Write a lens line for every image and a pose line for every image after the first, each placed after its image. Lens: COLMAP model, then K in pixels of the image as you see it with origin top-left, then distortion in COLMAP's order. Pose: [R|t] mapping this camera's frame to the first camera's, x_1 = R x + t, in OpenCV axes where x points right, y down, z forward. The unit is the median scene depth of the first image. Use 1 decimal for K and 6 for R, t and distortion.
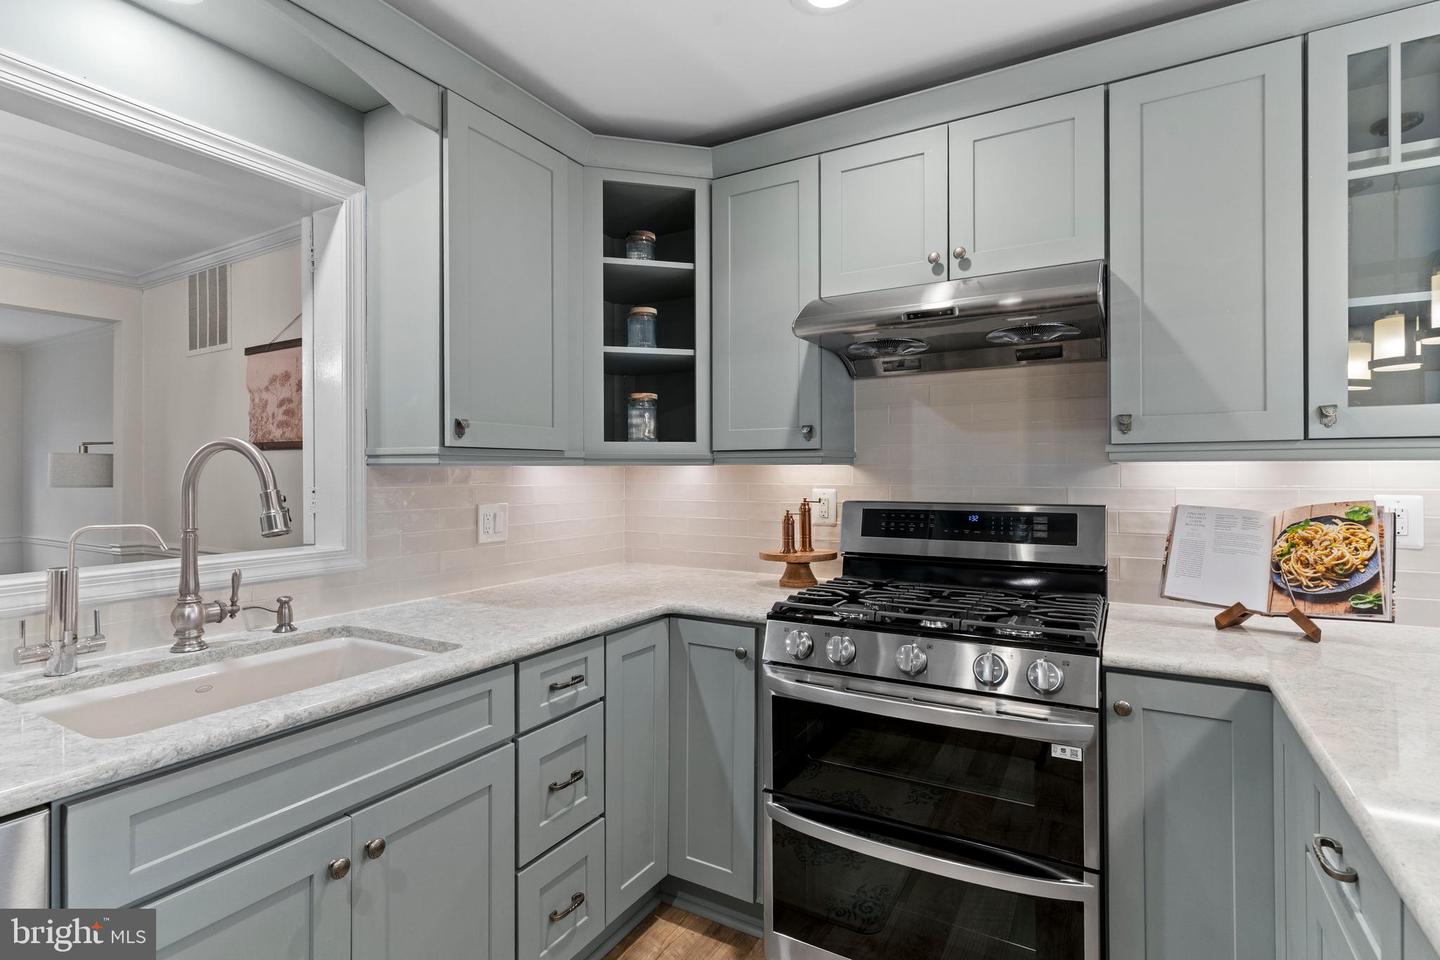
lens RADIAL K [[697.8, 0, 711.6], [0, 697.8, 469.2], [0, 0, 1]] dist [0.000971, 0.000591]
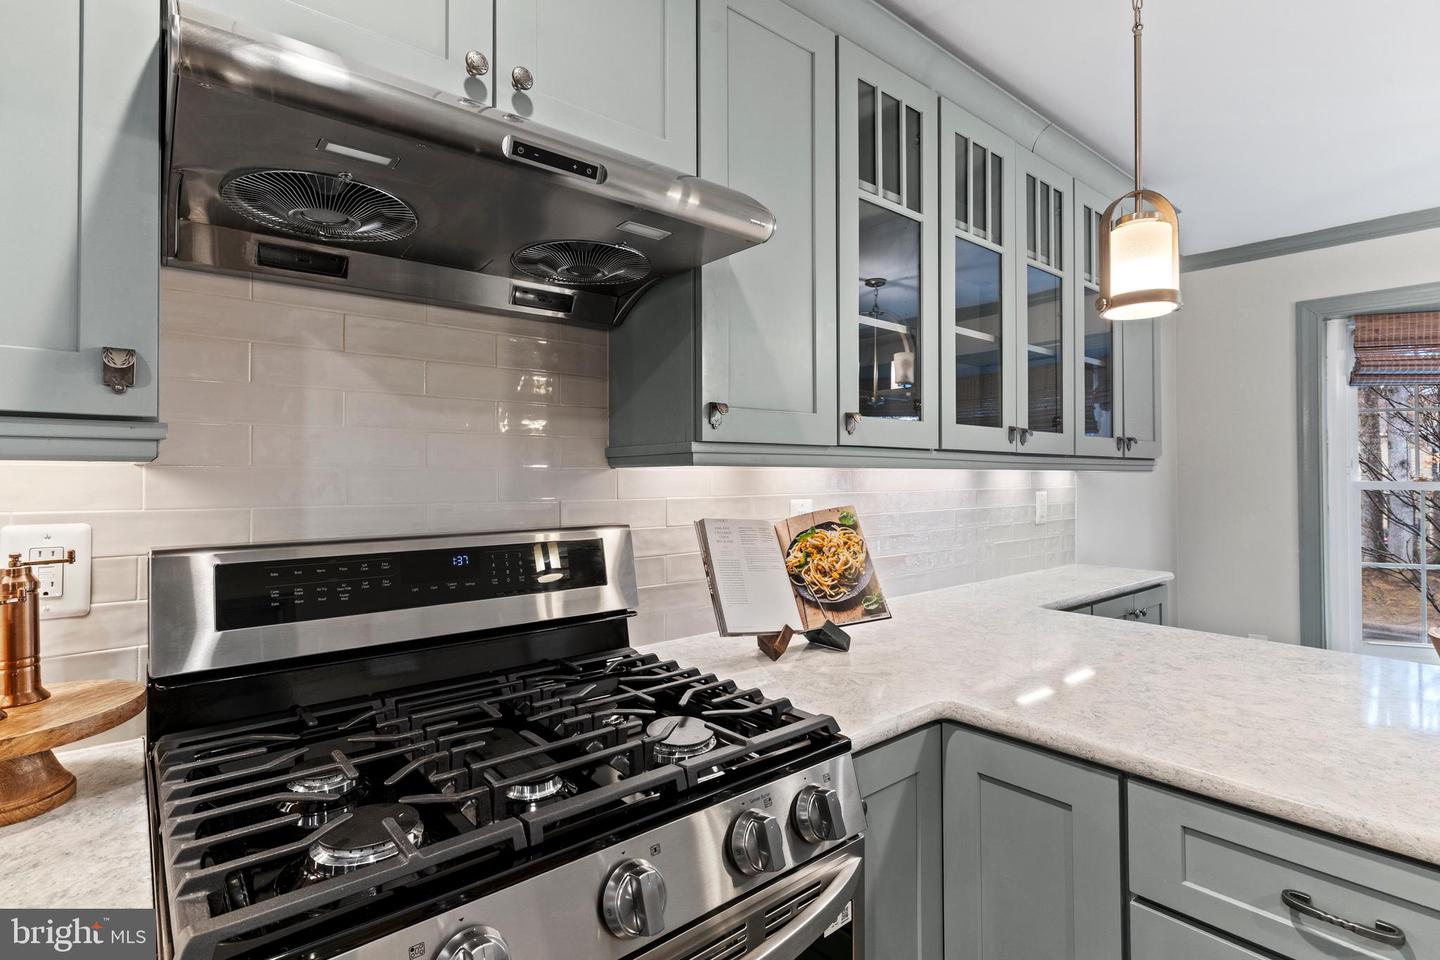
lens RADIAL K [[697.8, 0, 711.6], [0, 697.8, 469.2], [0, 0, 1]] dist [0.000971, 0.000591]
pose [[0.340613, 0.010271, 0.940148, -0.112118], [-0.002293, 0.999946, -0.010094, 0.000695], [-0.940201, 0.001282, 0.340618, 0.732798]]
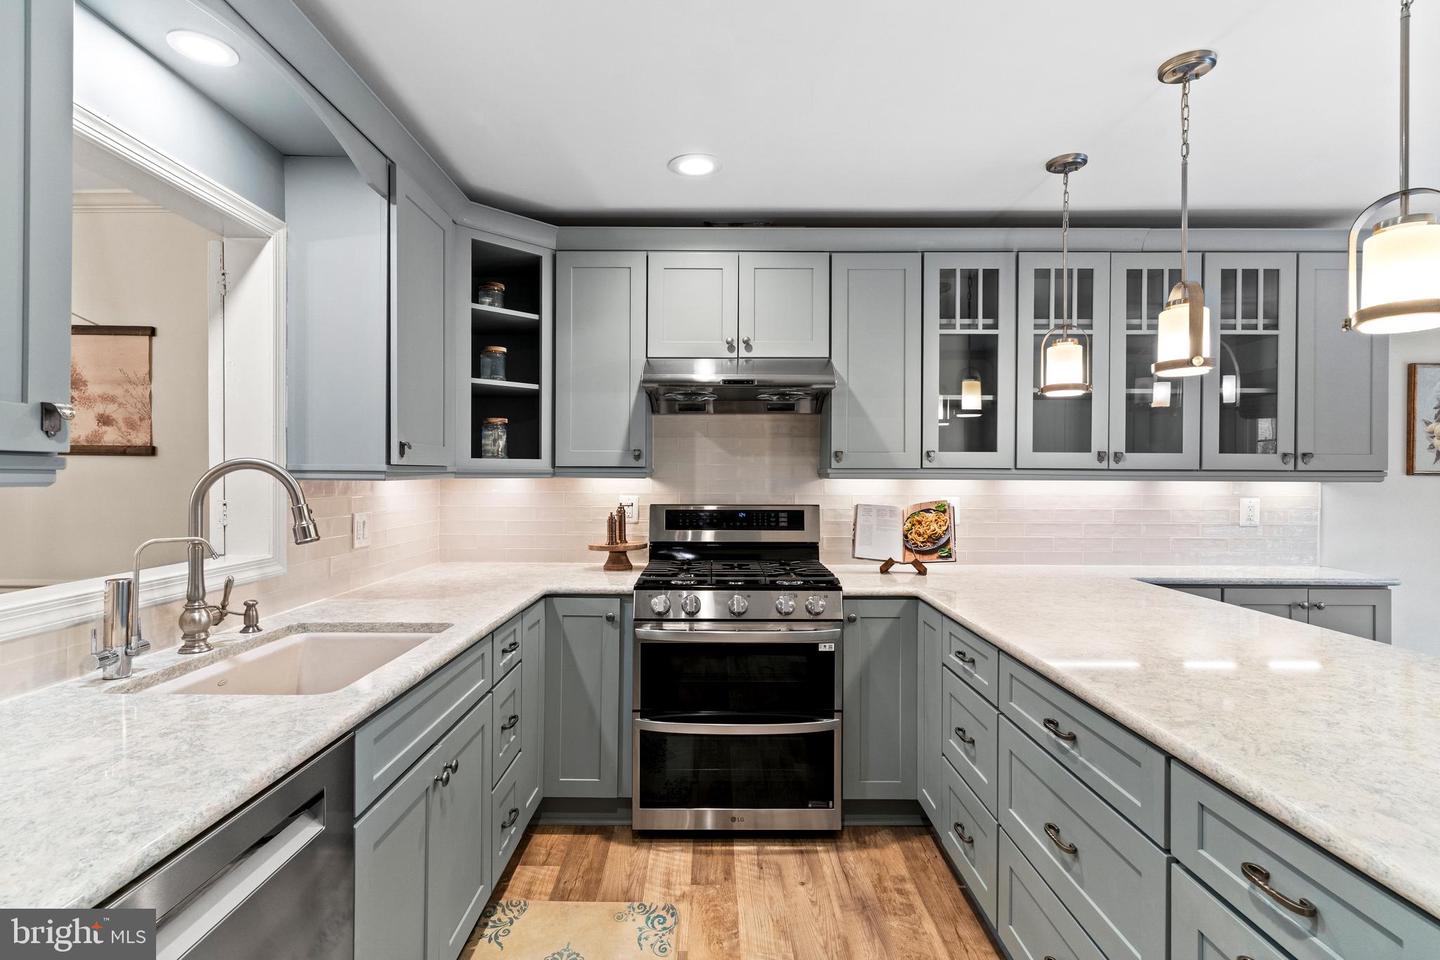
lens RADIAL K [[676.9, 0, 706.6], [0, 676.9, 477.3], [0, 0, 1]] dist [-0.001199, 0.000279]
pose [[0.869940, 0.003359, 0.493145, -0.484668], [-0.007467, 0.999952, 0.006360, -0.022319], [-0.493100, -0.009215, 0.869924, -0.264303]]
